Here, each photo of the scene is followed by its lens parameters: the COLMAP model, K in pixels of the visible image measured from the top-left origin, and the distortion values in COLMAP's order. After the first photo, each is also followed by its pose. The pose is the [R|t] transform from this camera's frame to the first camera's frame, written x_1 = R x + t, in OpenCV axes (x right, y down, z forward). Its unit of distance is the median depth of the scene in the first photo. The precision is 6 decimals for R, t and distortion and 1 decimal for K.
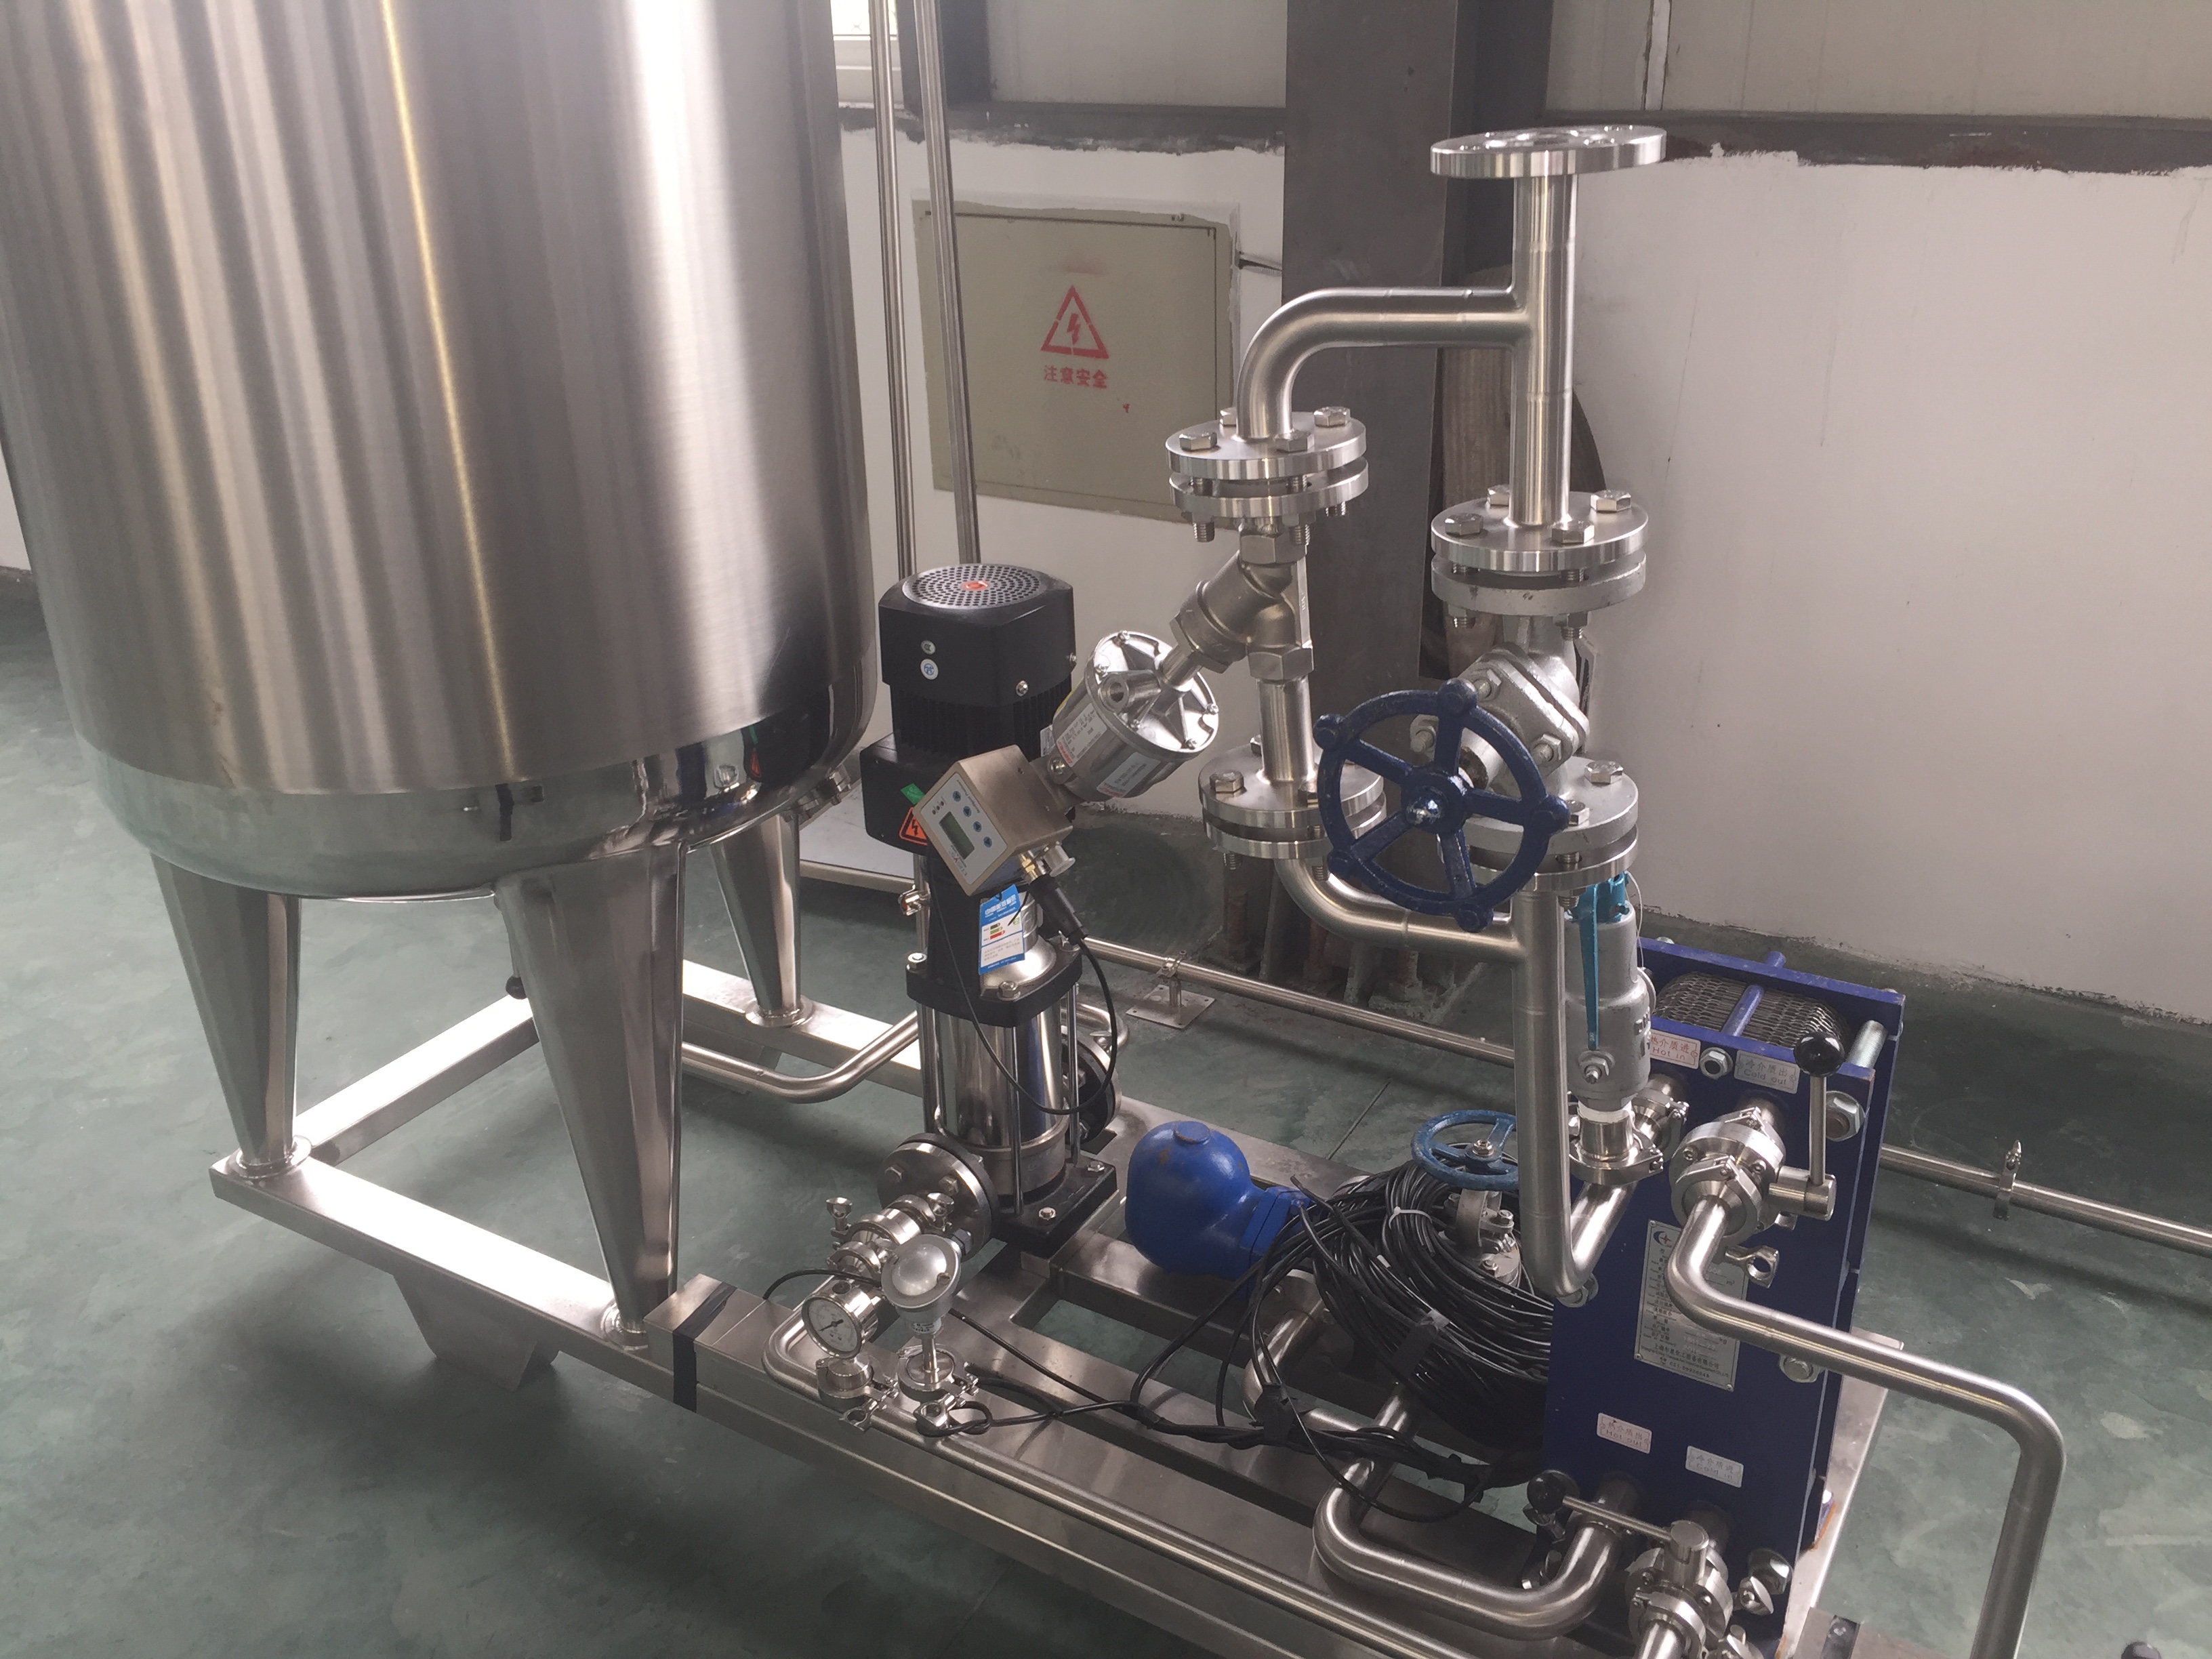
lens RADIAL K [[1909.1, 0, 1112.4], [0, 1909.1, 820.0], [0, 0, 1]] dist [0.092500, -0.143056]
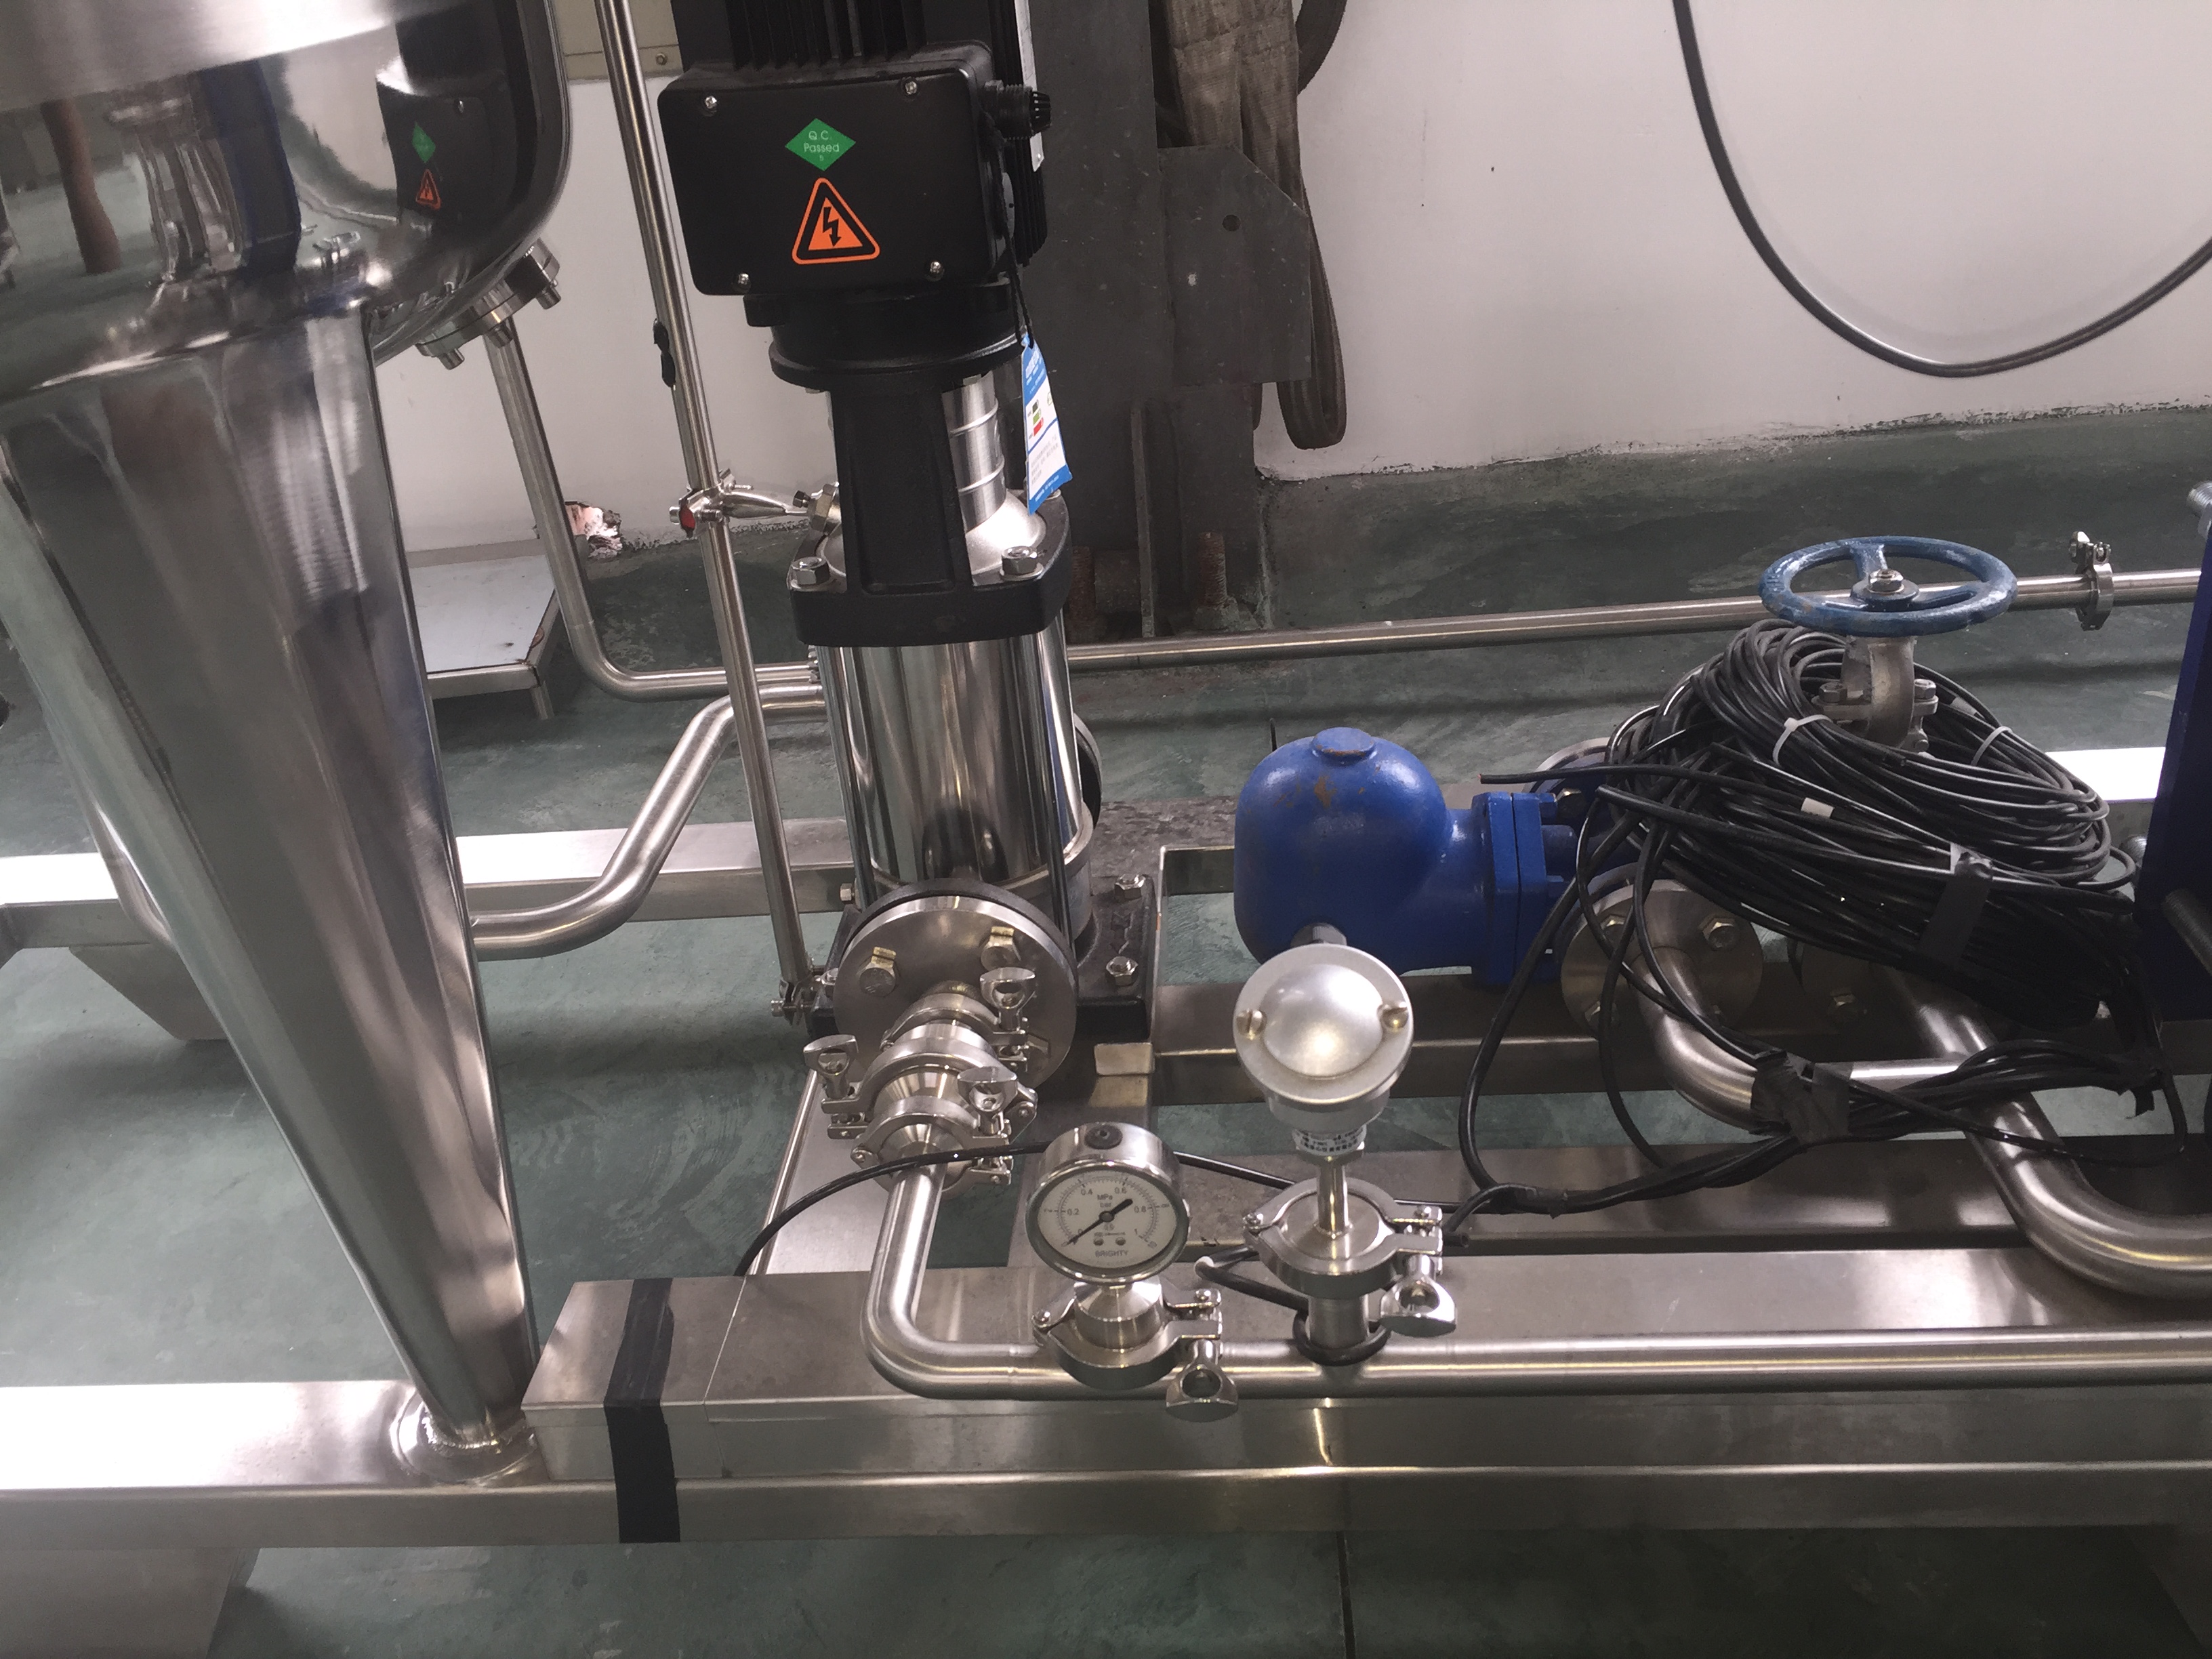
lens RADIAL K [[1909.1, 0, 1112.4], [0, 1909.1, 820.0], [0, 0, 1]] dist [0.092500, -0.143056]
pose [[0.884670, -0.282145, 0.371151, -0.303833], [0.259278, 0.959369, 0.111290, 0.127884], [-0.387471, -0.002223, 0.921879, 0.613089]]
